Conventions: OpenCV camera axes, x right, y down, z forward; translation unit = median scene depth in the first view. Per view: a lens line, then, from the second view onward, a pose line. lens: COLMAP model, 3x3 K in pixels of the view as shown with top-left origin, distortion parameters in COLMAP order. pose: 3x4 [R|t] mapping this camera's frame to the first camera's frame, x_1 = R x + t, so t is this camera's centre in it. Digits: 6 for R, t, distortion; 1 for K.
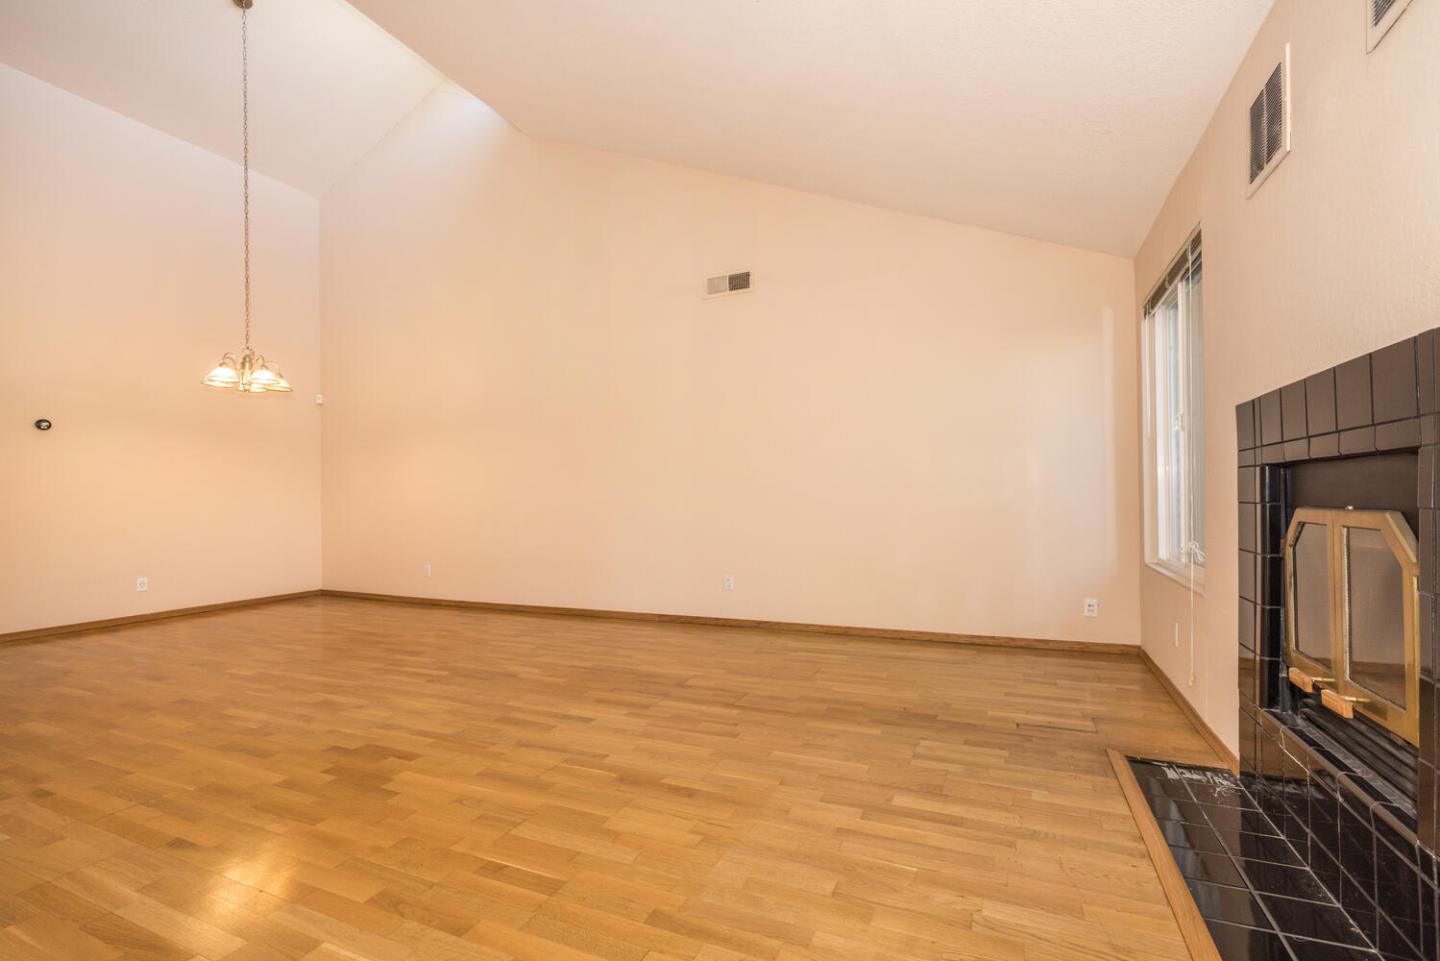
lens RADIAL K [[610.2, 0, 760.2], [0, 610.2, 492.8], [0, 0, 1]] dist [0.001135, 0.000961]
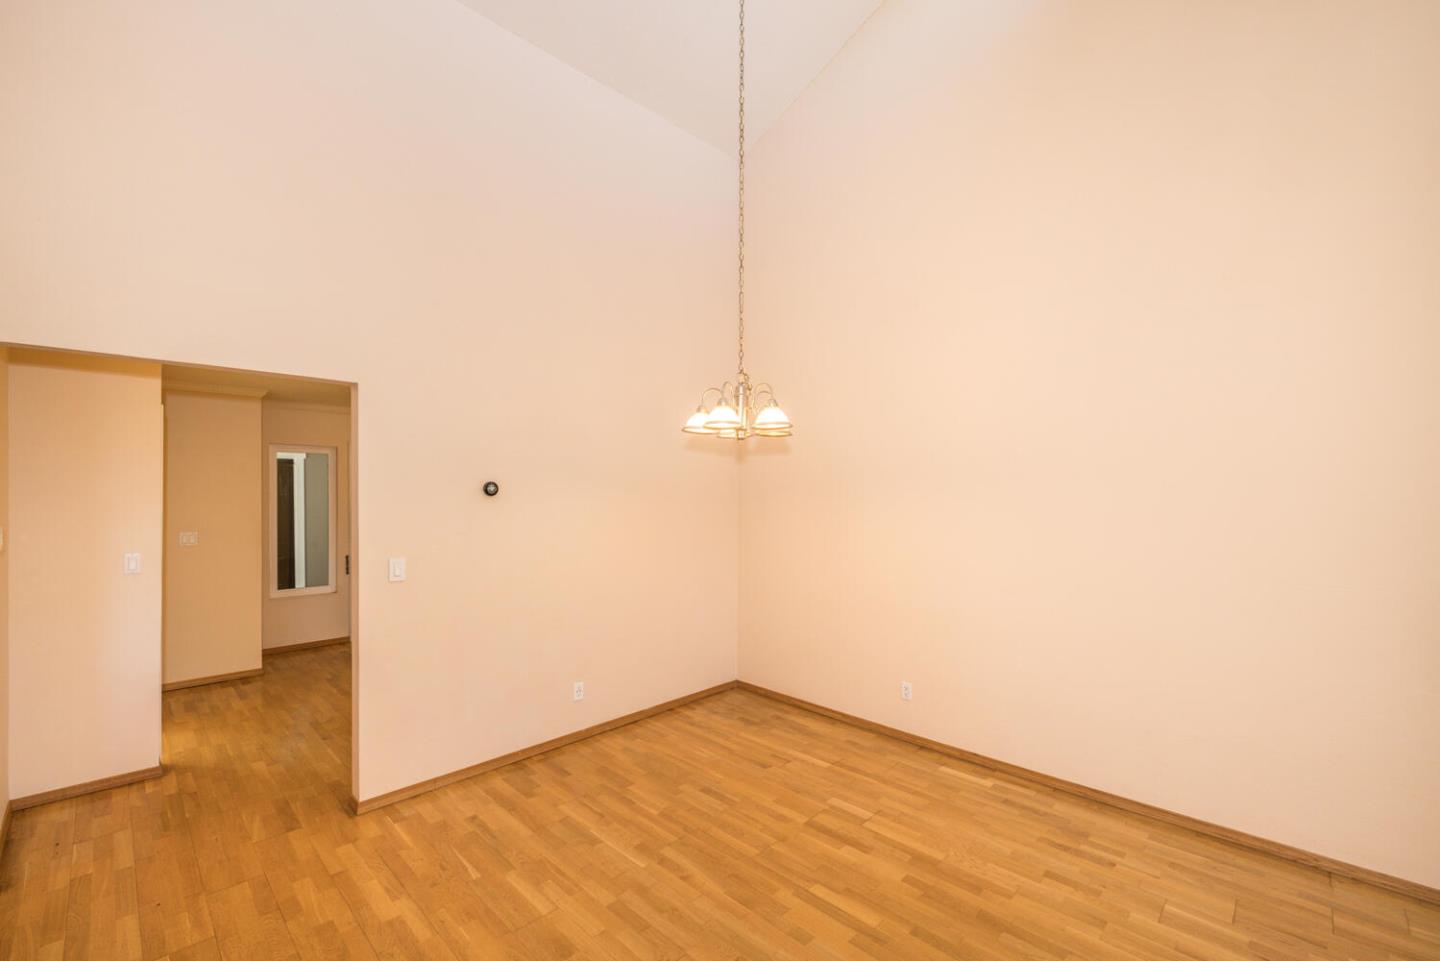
lens RADIAL K [[610.2, 0, 728.6], [0, 610.2, 490.0], [0, 0, 1]] dist [0.001135, 0.000961]
pose [[0.922053, 0.018154, -0.386639, -0.887973], [-0.012775, 0.999783, 0.016478, -0.183771], [0.386854, -0.010254, 0.922084, 0.608623]]
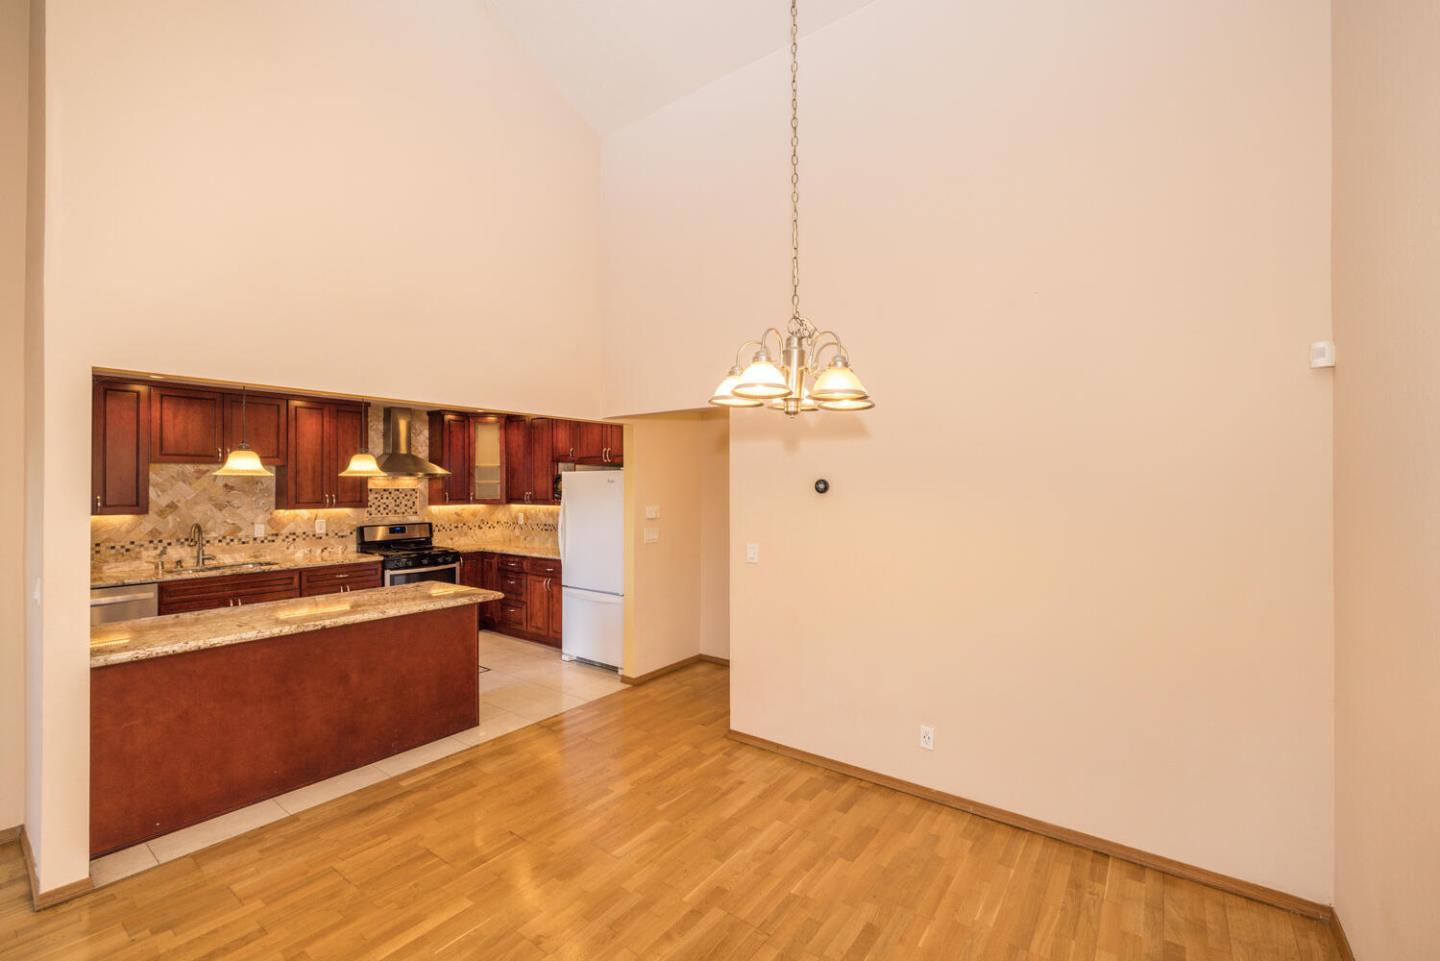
lens RADIAL K [[610.2, 0, 708.7], [0, 610.2, 481.8], [0, 0, 1]] dist [0.001135, 0.000961]
pose [[-0.277249, 0.015078, -0.960680, -0.581139], [0.019024, 0.999767, 0.010201, -0.183860], [0.960610, -0.015448, -0.277471, 1.611315]]
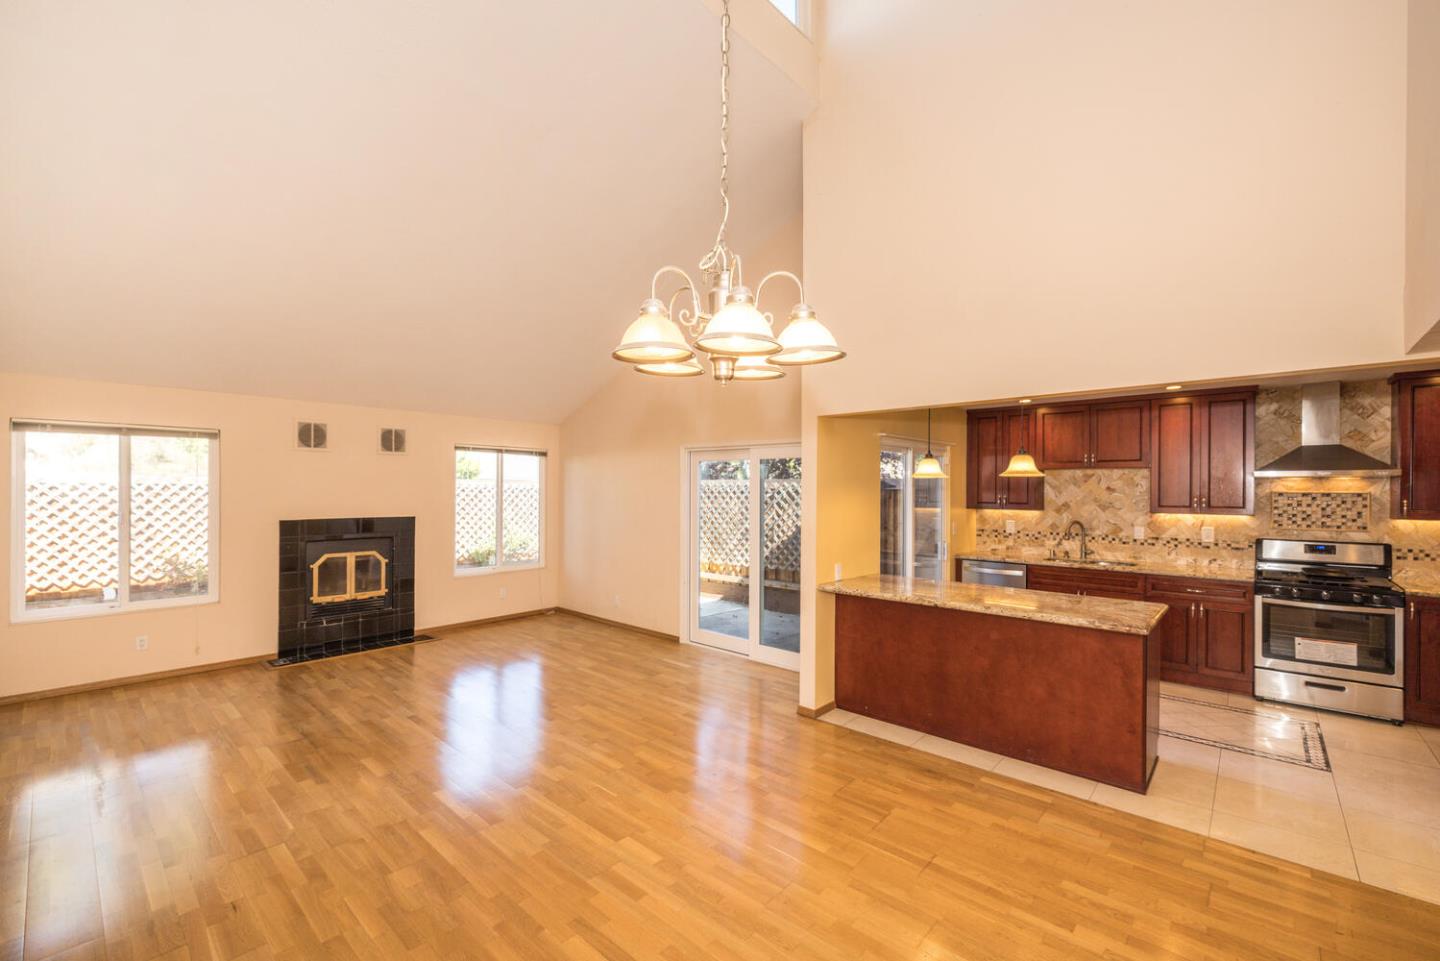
lens RADIAL K [[610.2, 0, 728.6], [0, 610.2, 487.0], [0, 0, 1]] dist [0.001135, 0.000961]
pose [[-0.935299, 0.017168, 0.353442, -1.460427], [0.009820, 0.999697, -0.022573, -0.153792], [-0.353723, -0.017641, -0.935184, 1.997919]]
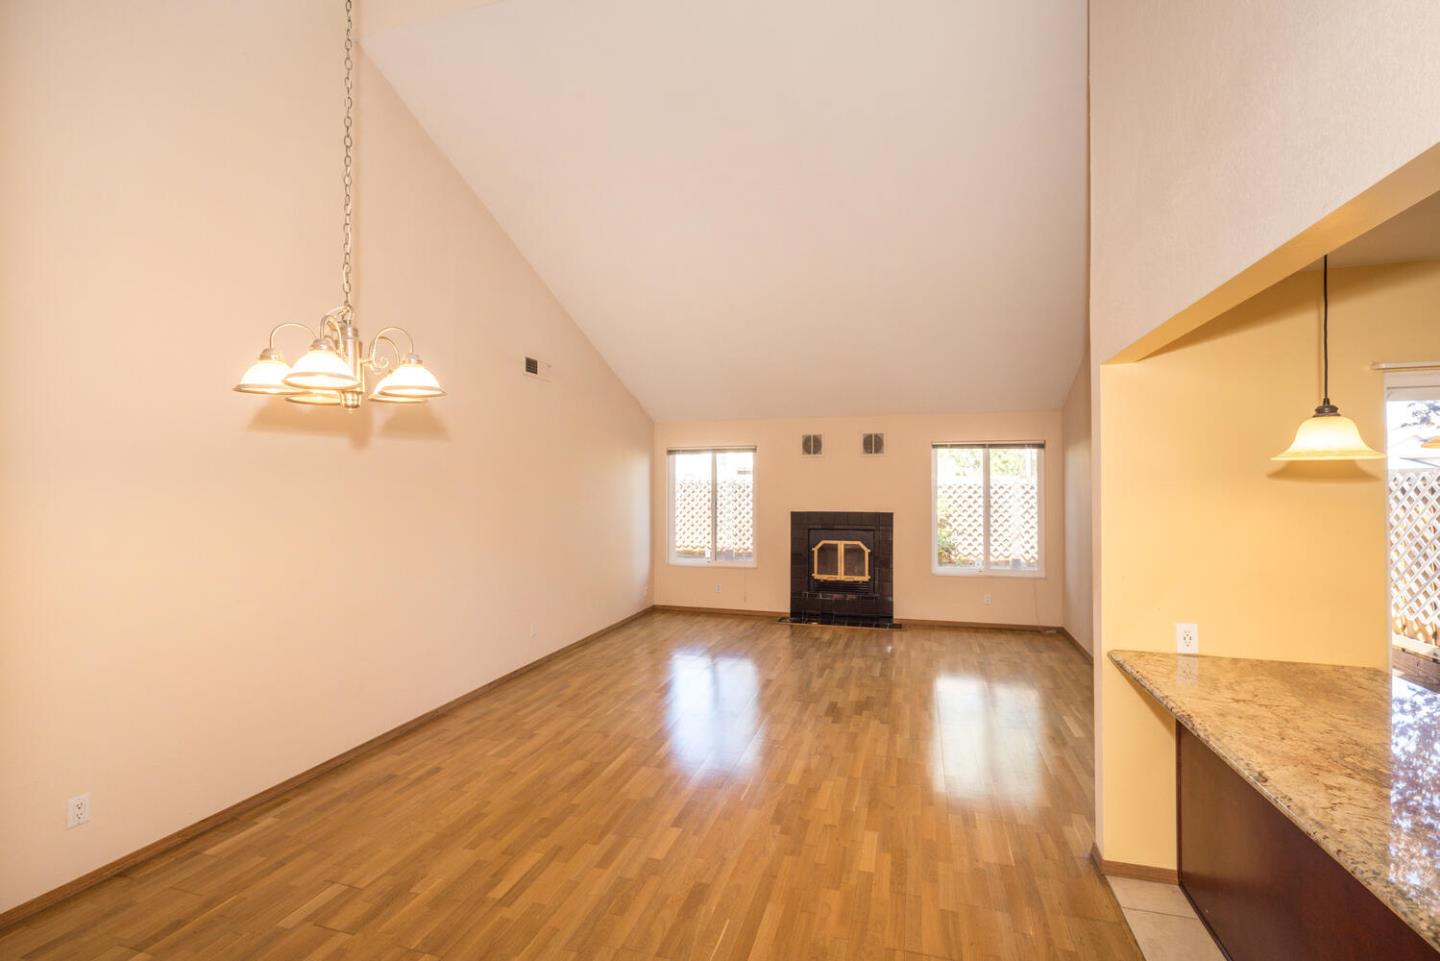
lens RADIAL K [[610.2, 0, 723.8], [0, 610.2, 481.6], [0, 0, 1]] dist [0.001135, 0.000961]
pose [[-0.079936, 0.027104, 0.996431, -1.939985], [-0.008967, 0.999570, -0.027908, -0.156445], [-0.996760, -0.011165, -0.079659, 1.187286]]
